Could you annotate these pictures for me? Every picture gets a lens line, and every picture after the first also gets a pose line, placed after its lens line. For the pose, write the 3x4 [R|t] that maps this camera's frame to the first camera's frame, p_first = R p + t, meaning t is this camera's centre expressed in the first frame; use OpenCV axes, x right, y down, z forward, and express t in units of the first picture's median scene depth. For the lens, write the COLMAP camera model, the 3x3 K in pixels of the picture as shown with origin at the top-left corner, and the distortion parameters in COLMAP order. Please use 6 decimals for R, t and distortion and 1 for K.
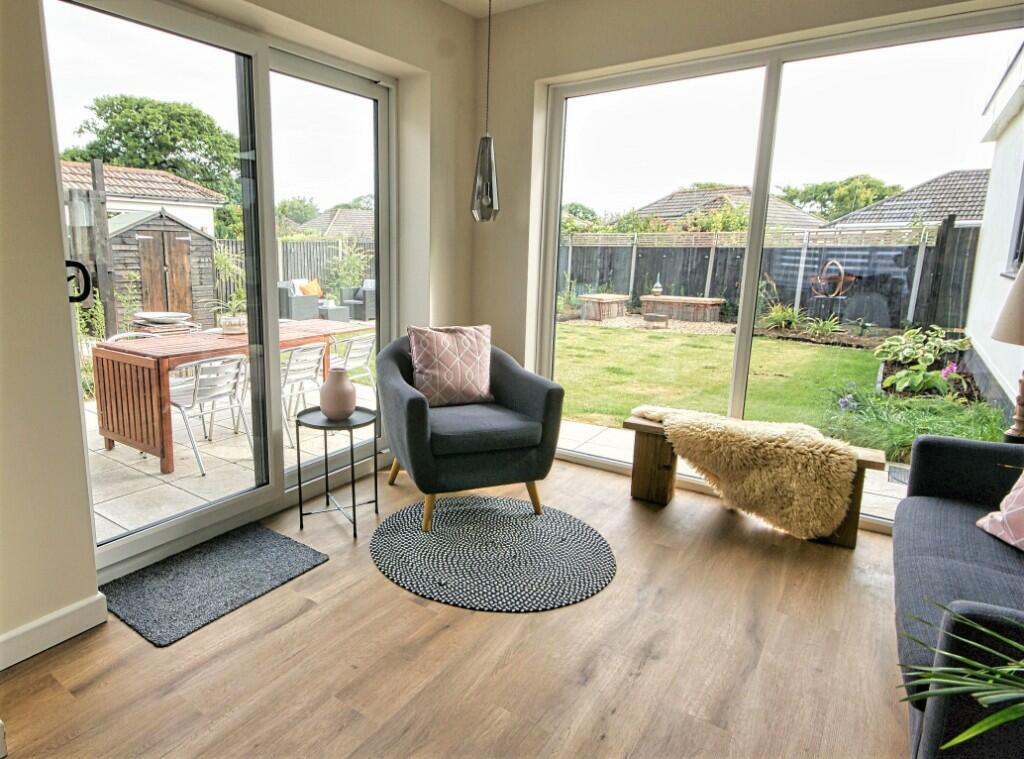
lens RADIAL K [[616.4, 0, 407.9], [0, 616.4, 363.8], [0, 0, 1]] dist [0.016220, 0.000325]
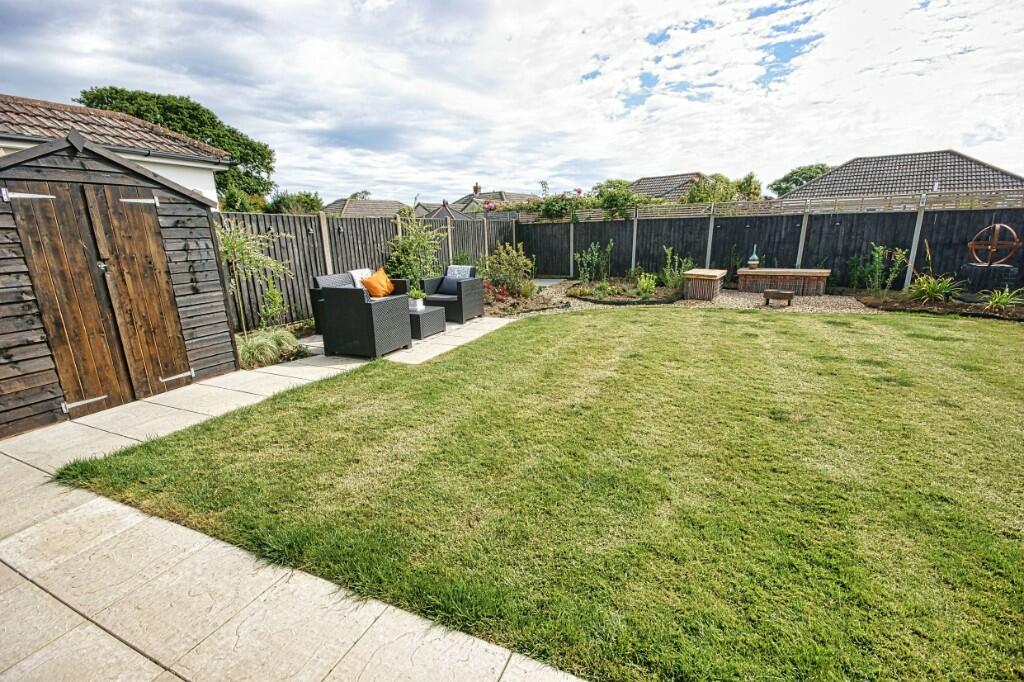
lens RADIAL K [[447.5, 0, 505.8], [0, 447.5, 354.7], [0, 0, 1]] dist [0.031509, -0.022419]
pose [[0.972354, -0.087084, 0.216666, -0.175286], [0.069775, 0.993822, 0.086308, -0.095877], [-0.222843, -0.068804, 0.972423, 0.594905]]
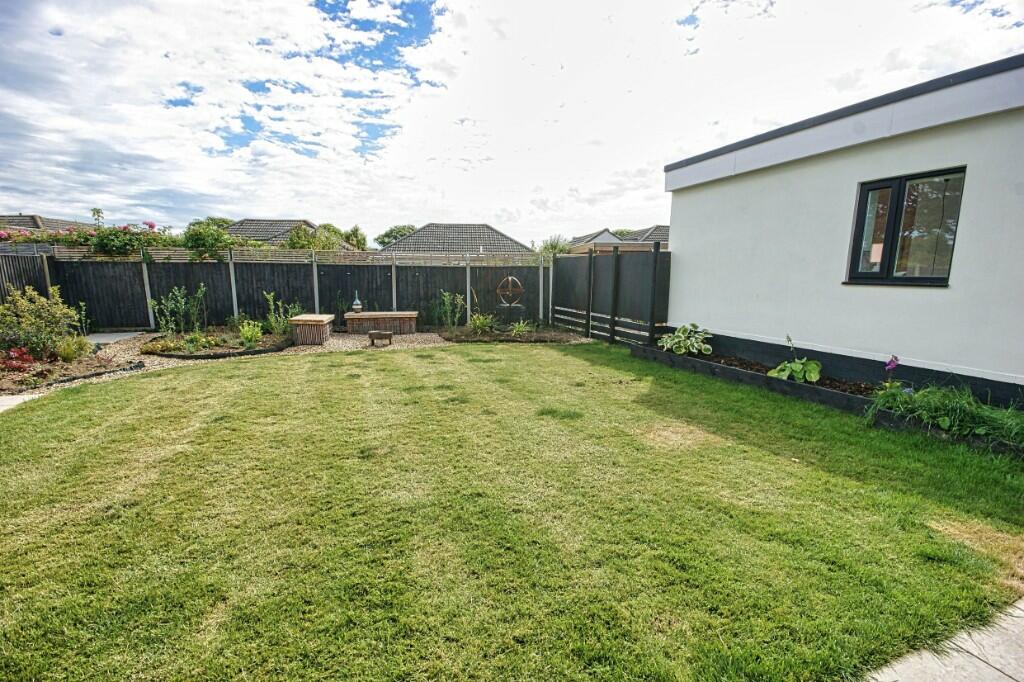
lens RADIAL K [[452.8, 0, 512.0], [0, 452.8, 341.0], [0, 0, 1]] dist [-0.012889, 0.000493]
pose [[0.523801, -0.123534, 0.842836, -0.129659], [0.150486, 0.987286, 0.051183, -0.094002], [-0.838443, 0.100025, 0.535731, 0.584188]]
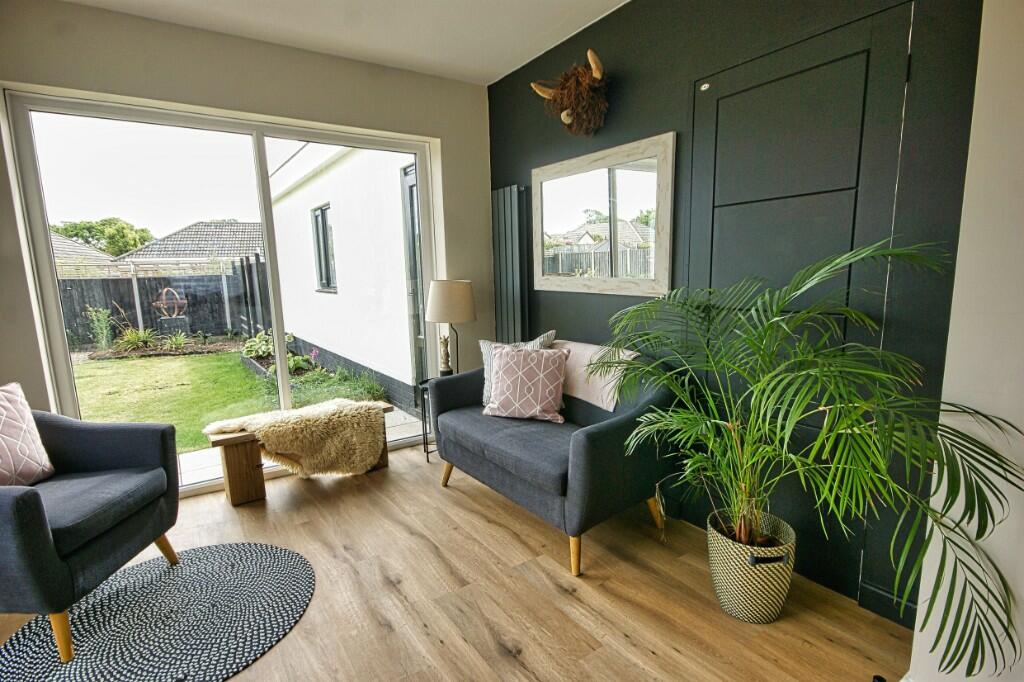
lens RADIAL K [[510.3, 0, 504.7], [0, 510.3, 353.8], [0, 0, 1]] dist [0.014008, -0.000671]
pose [[0.313146, -0.167464, 0.934824, -0.089490], [0.202631, 0.973446, 0.106506, -0.013799], [-0.927836, 0.156072, 0.338764, 0.064734]]
